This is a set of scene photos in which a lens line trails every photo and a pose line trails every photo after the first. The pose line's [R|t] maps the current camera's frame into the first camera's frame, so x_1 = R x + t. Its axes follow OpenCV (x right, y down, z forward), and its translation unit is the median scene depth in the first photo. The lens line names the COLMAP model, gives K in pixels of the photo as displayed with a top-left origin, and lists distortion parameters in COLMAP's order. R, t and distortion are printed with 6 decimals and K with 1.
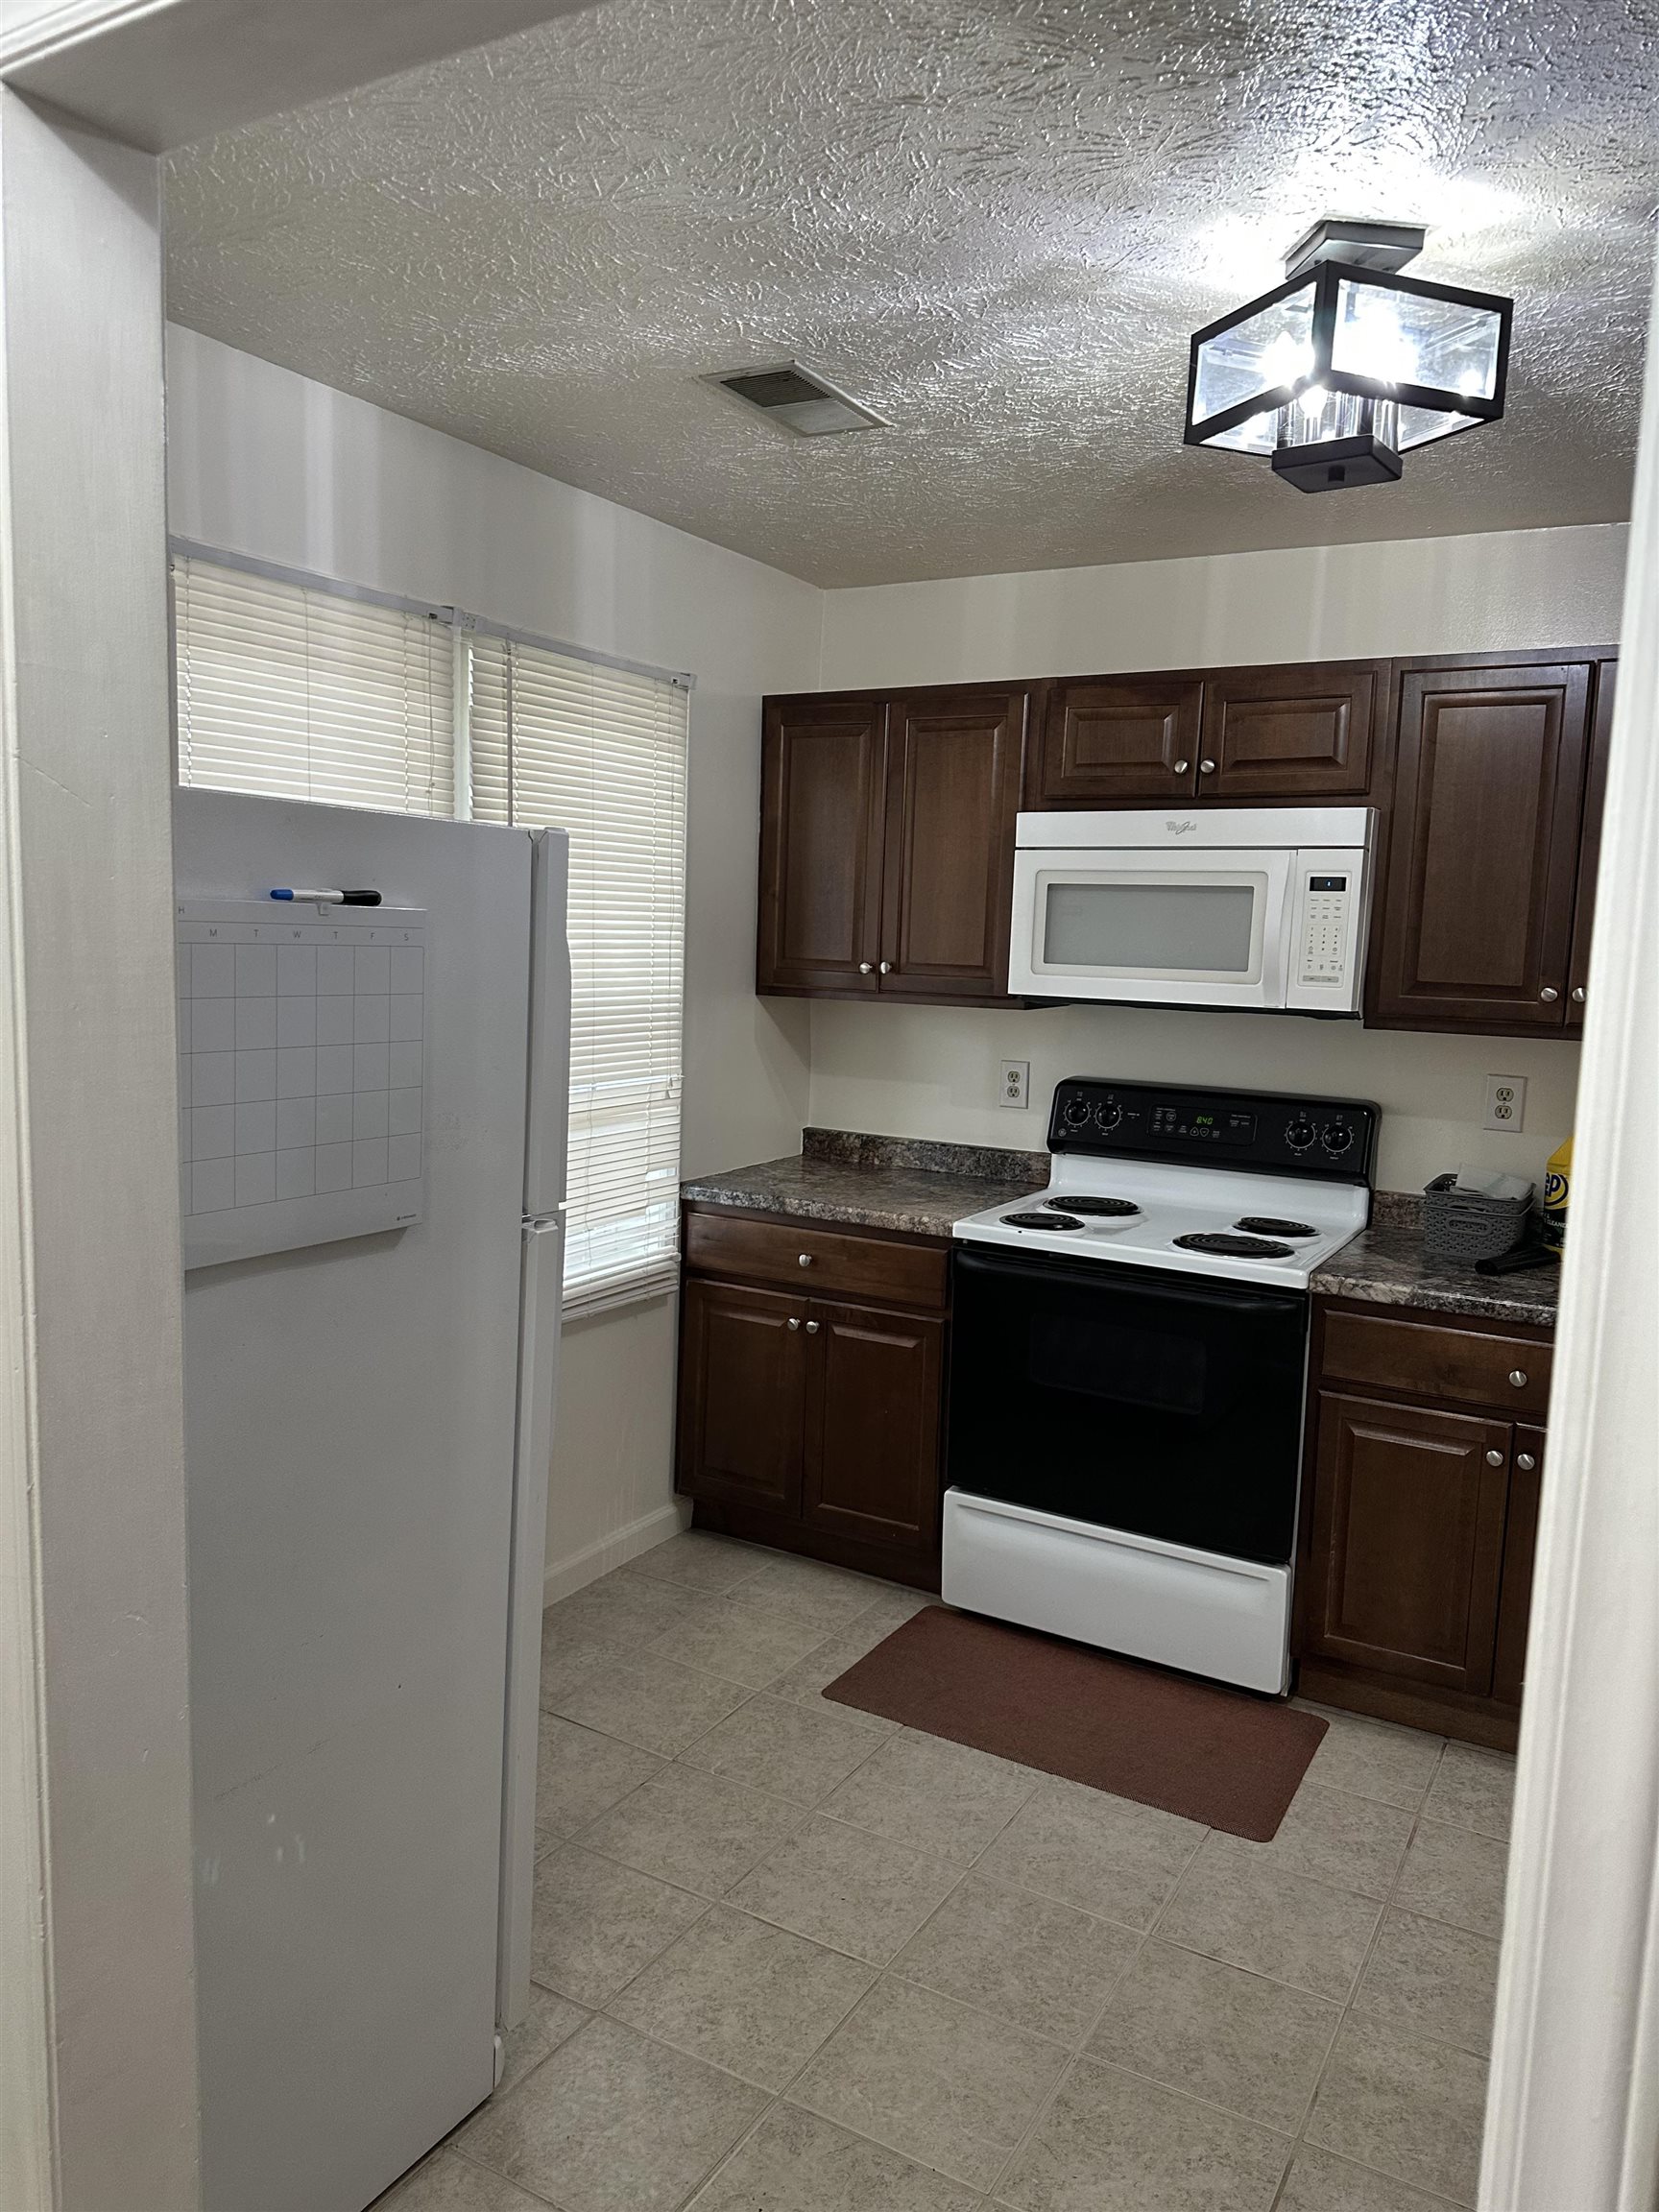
lens RADIAL K [[1563.2, 0, 836.4], [0, 1563.2, 1109.7], [0, 0, 1]] dist [0.026098, -0.018601]
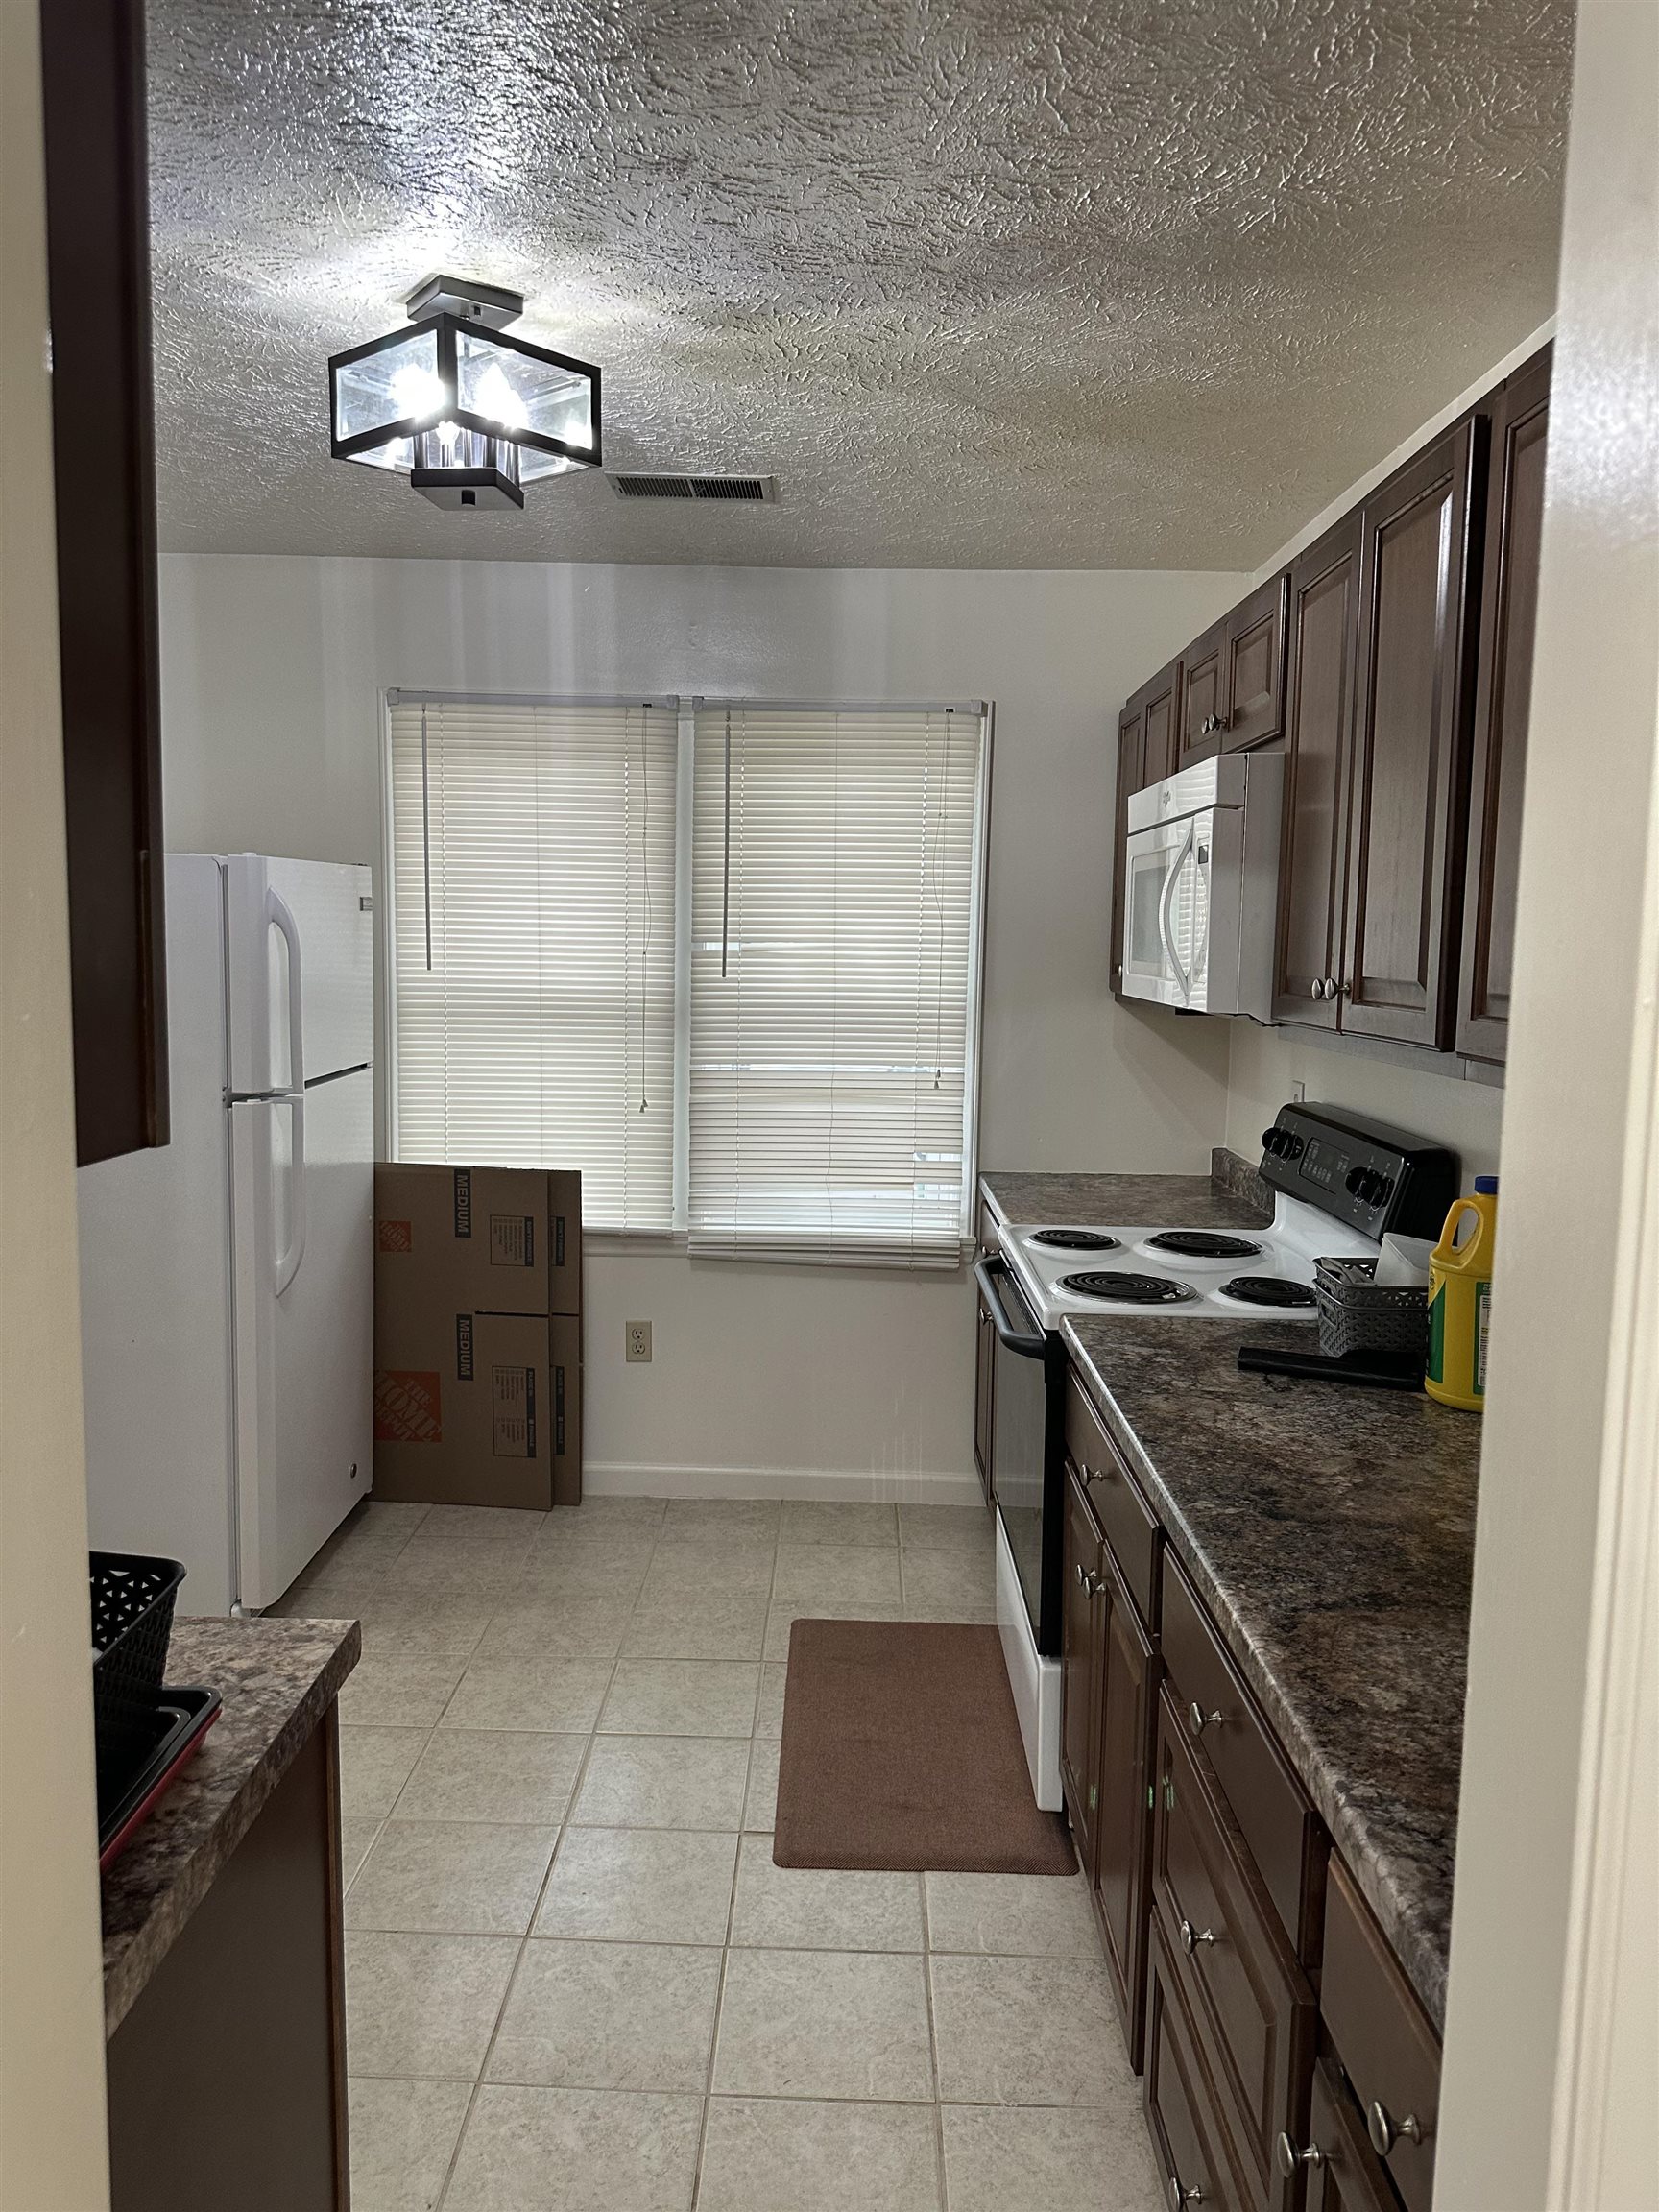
lens RADIAL K [[1563.2, 0, 833.5], [0, 1563.2, 1099.9], [0, 0, 1]] dist [0.026098, -0.018601]
pose [[0.480507, 0.063634, -0.874679, 0.850220], [-0.105987, 0.994267, 0.014109, -0.007036], [0.870563, 0.085925, 0.484497, 0.416218]]
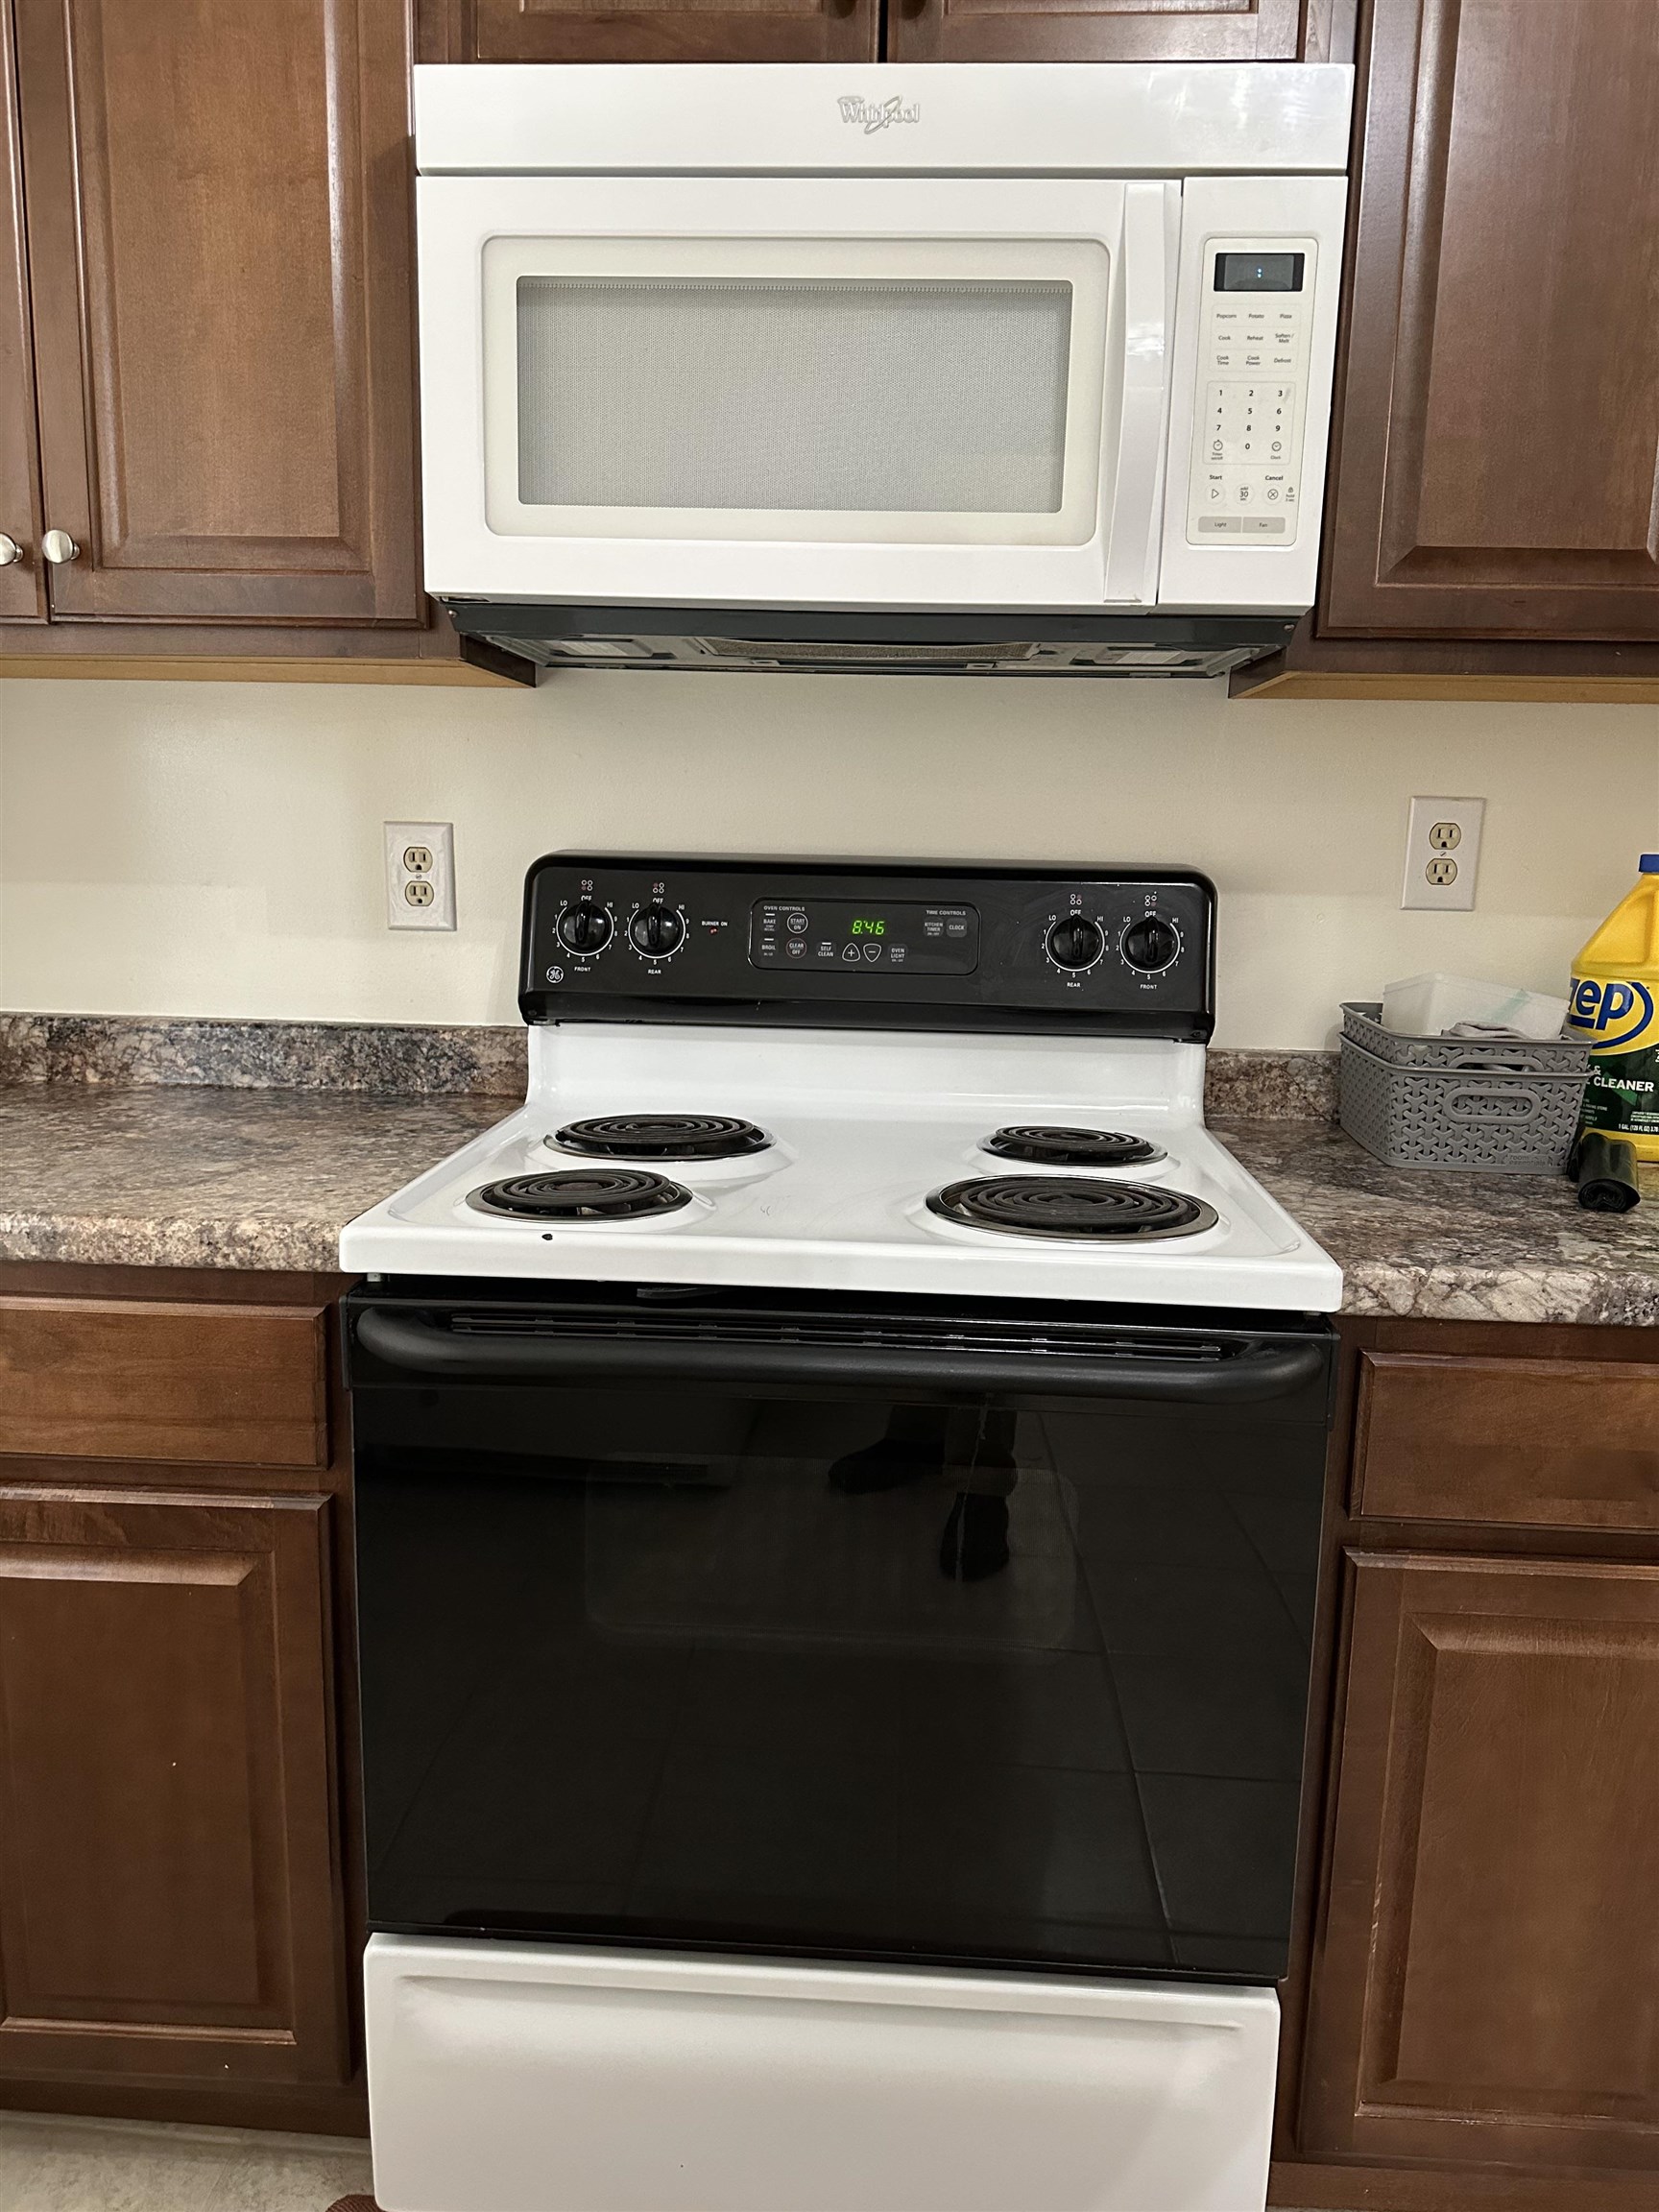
lens RADIAL K [[1563.2, 0, 818.7], [0, 1563.2, 1100.7], [0, 0, 1]] dist [0.026098, -0.018601]
pose [[0.901877, -0.087798, 0.422977, 0.026126], [0.064019, 0.995481, 0.070132, 0.025670], [-0.427223, -0.036172, 0.903422, 0.622578]]
